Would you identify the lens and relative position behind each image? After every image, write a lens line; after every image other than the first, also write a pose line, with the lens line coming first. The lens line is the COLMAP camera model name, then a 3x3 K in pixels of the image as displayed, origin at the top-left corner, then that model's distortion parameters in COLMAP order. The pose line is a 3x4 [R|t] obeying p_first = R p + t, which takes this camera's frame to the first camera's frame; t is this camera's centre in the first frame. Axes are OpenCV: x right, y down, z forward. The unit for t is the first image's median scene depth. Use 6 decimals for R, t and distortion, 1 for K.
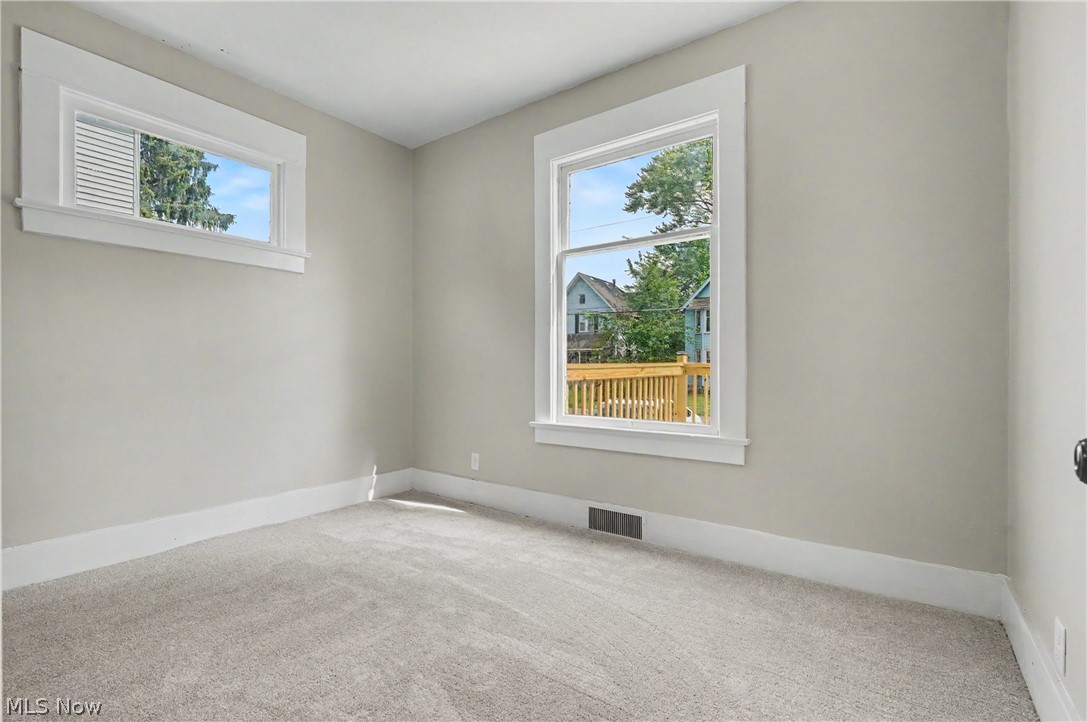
lens RADIAL K [[492.8, 0, 544.0], [0, 492.8, 365.3], [0, 0, 1]] dist [-0.008477, 0.000276]
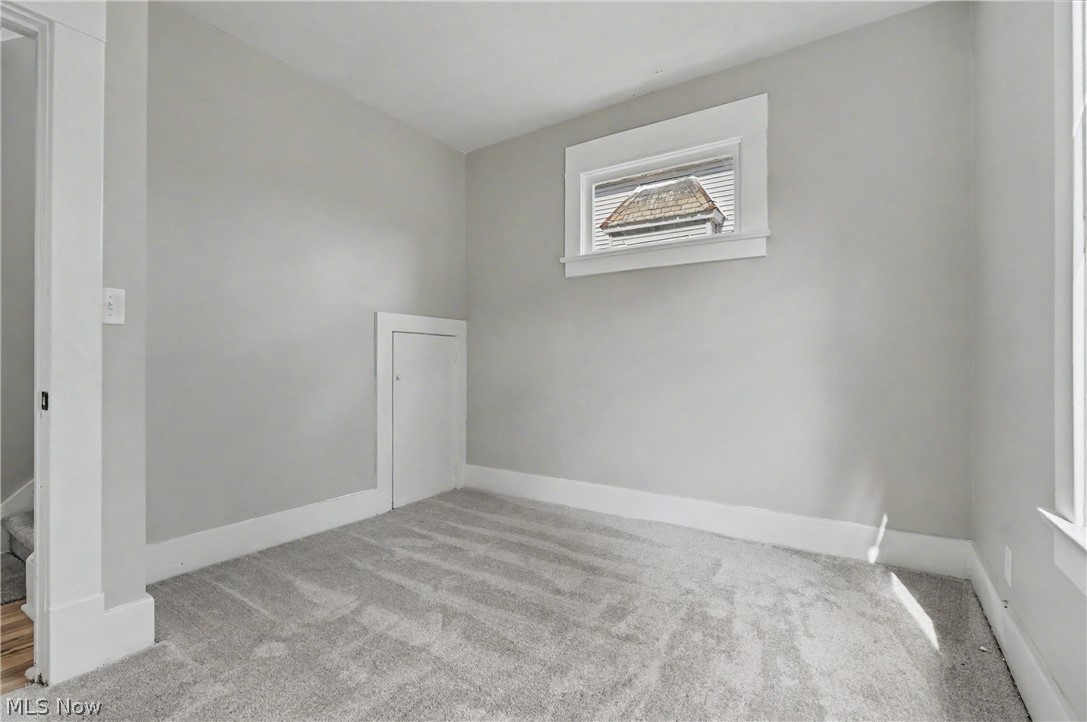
lens RADIAL K [[492.8, 0, 544.0], [0, 492.8, 365.3], [0, 0, 1]] dist [-0.008477, 0.000276]
pose [[0.059137, 0.004311, -0.998241, 0.372830], [-0.001387, 0.999990, 0.004236, -0.002118], [0.998249, 0.001134, 0.059143, 0.628075]]
